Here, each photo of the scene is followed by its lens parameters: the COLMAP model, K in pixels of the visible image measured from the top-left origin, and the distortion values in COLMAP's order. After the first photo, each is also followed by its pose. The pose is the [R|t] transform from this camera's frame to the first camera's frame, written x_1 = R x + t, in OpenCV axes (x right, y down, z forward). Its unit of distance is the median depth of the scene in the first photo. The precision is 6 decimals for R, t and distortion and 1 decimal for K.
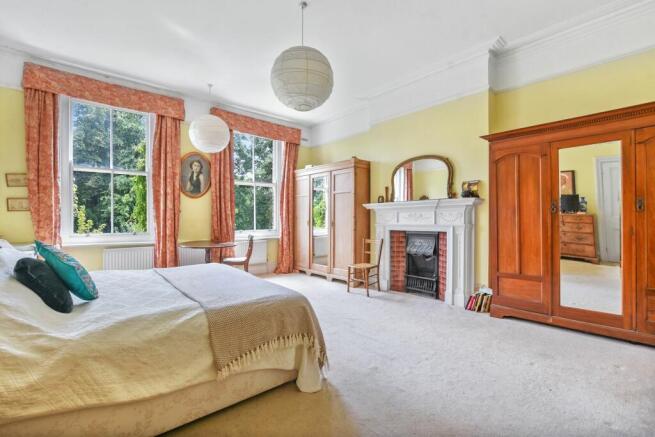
lens RADIAL K [[300.1, 0, 327.5], [0, 300.1, 218.5], [0, 0, 1]] dist [-0.002542, -0.000713]
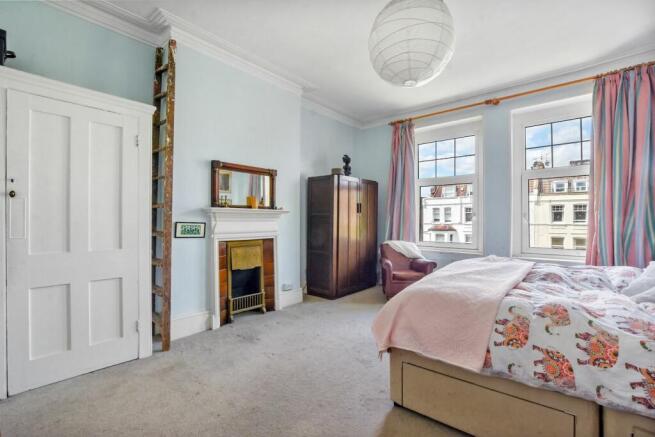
lens RADIAL K [[300.1, 0, 327.5], [0, 300.1, 218.5], [0, 0, 1]] dist [-0.002542, -0.000713]
pose [[-0.139135, 0.002280, 0.990271, -0.553377], [-0.004241, 0.999987, -0.002898, -0.010880], [-0.990264, -0.004603, -0.139124, 0.940941]]
